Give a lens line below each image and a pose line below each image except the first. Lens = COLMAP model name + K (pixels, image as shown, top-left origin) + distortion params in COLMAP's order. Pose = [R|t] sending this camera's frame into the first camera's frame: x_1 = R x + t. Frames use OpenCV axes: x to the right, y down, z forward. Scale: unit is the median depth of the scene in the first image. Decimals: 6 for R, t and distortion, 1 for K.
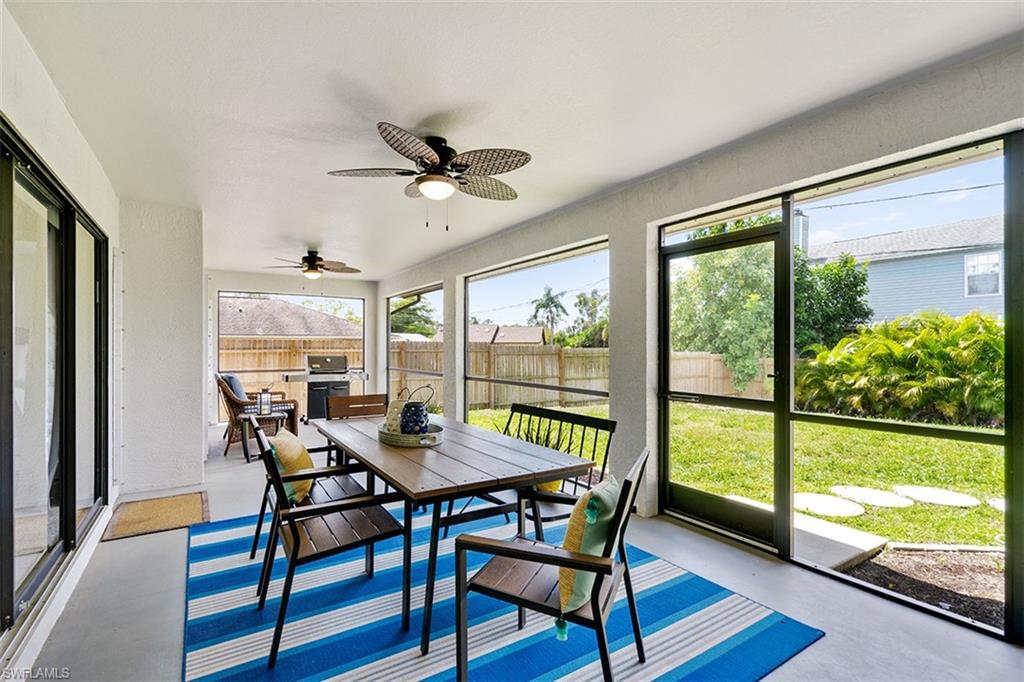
lens RADIAL K [[461.9, 0, 511.4], [0, 461.9, 345.3], [0, 0, 1]] dist [-0.003275, 0.000277]
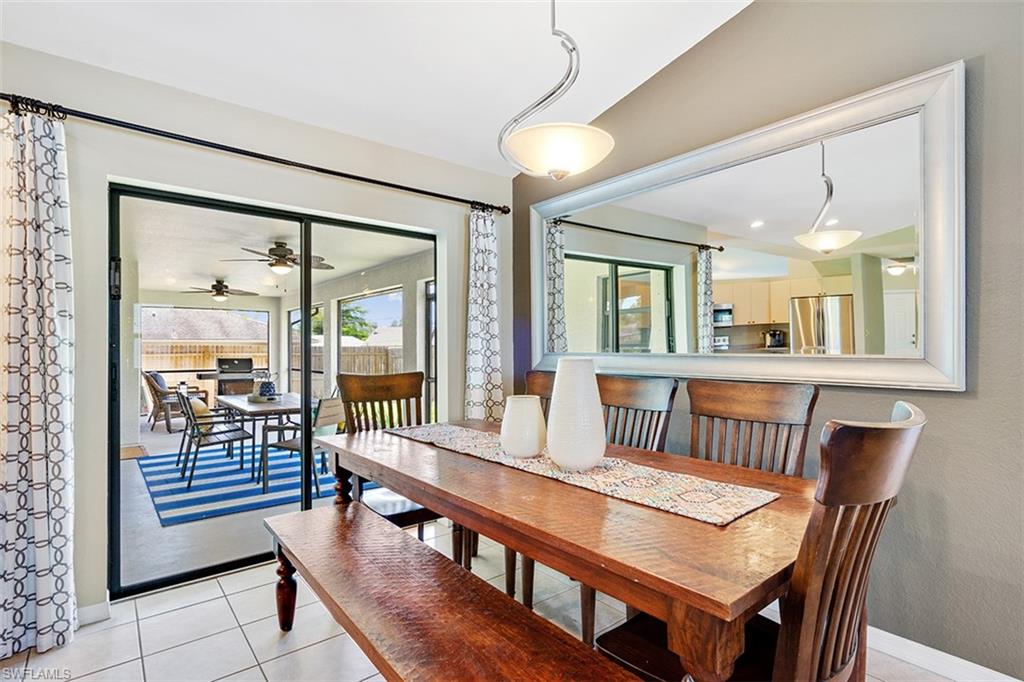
lens RADIAL K [[498.1, 0, 510.7], [0, 498.1, 344.7], [0, 0, 1]] dist [0.001544, 0.000101]
pose [[0.995233, -0.000222, 0.097525, 0.235328], [0.000935, 0.999973, -0.007269, -0.004604], [-0.097521, 0.007325, 0.995207, -0.458042]]
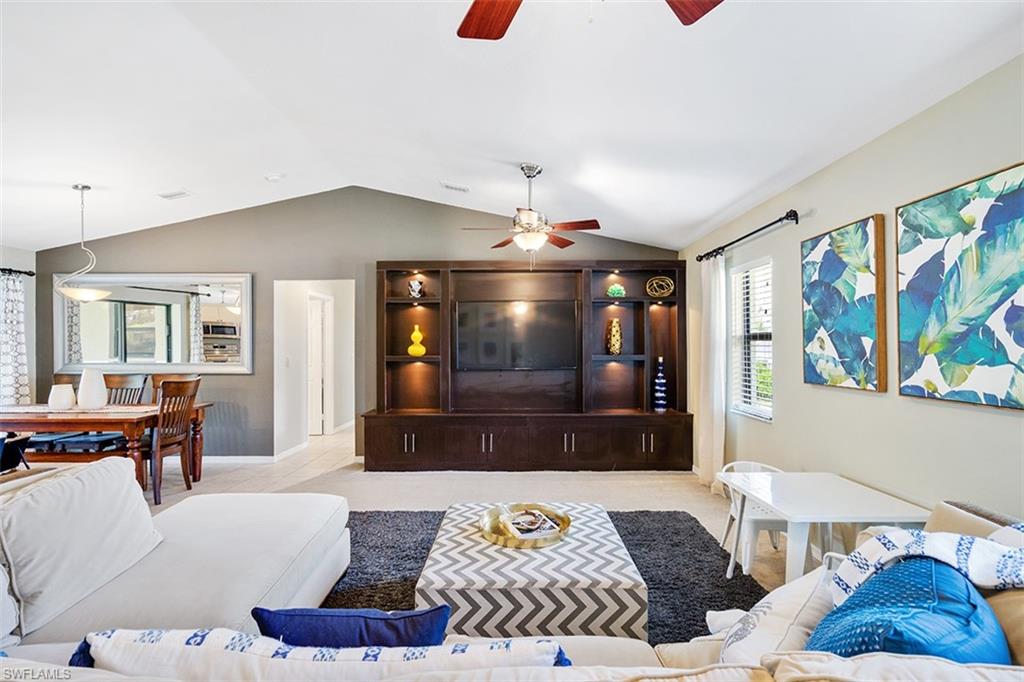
lens RADIAL K [[461.9, 0, 511.4], [0, 461.9, 345.3], [0, 0, 1]] dist [-0.003275, 0.000277]
pose [[0.559842, -0.000193, 0.828600, -0.162991], [0.001525, 0.999999, -0.000797, -0.073342], [-0.828598, 0.001710, 0.559841, -2.062923]]
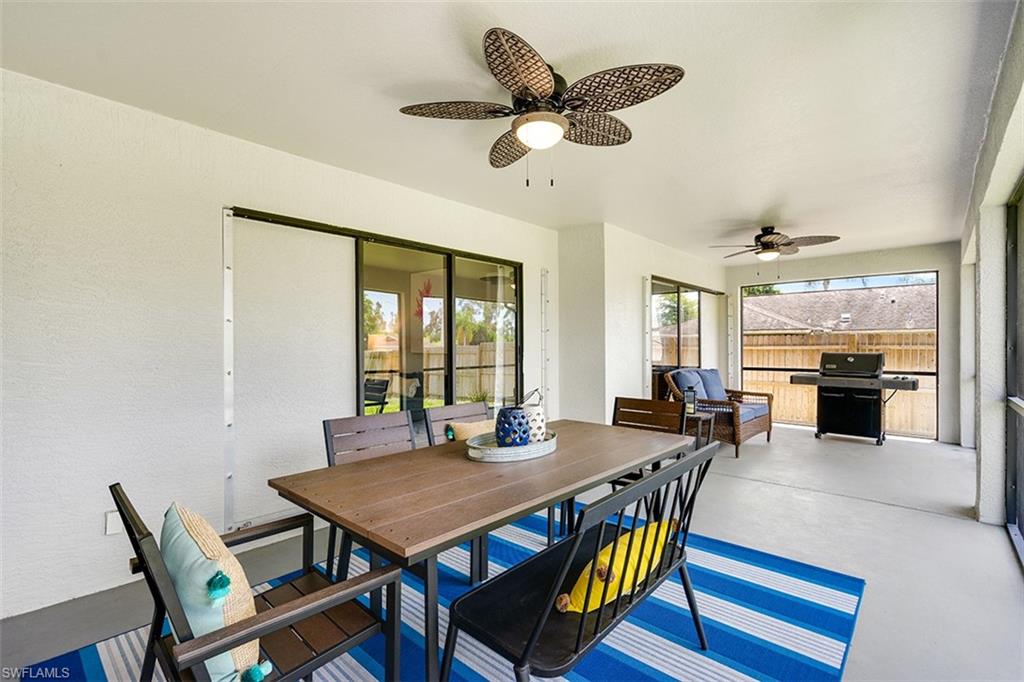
lens RADIAL K [[461.9, 0, 511.4], [0, 461.9, 345.3], [0, 0, 1]] dist [-0.003275, 0.000277]
pose [[0.240780, 0.000515, -0.970580, 0.231680], [0.004927, 0.999986, 0.001753, 0.005136], [0.970567, -0.005204, 0.240774, 0.307988]]
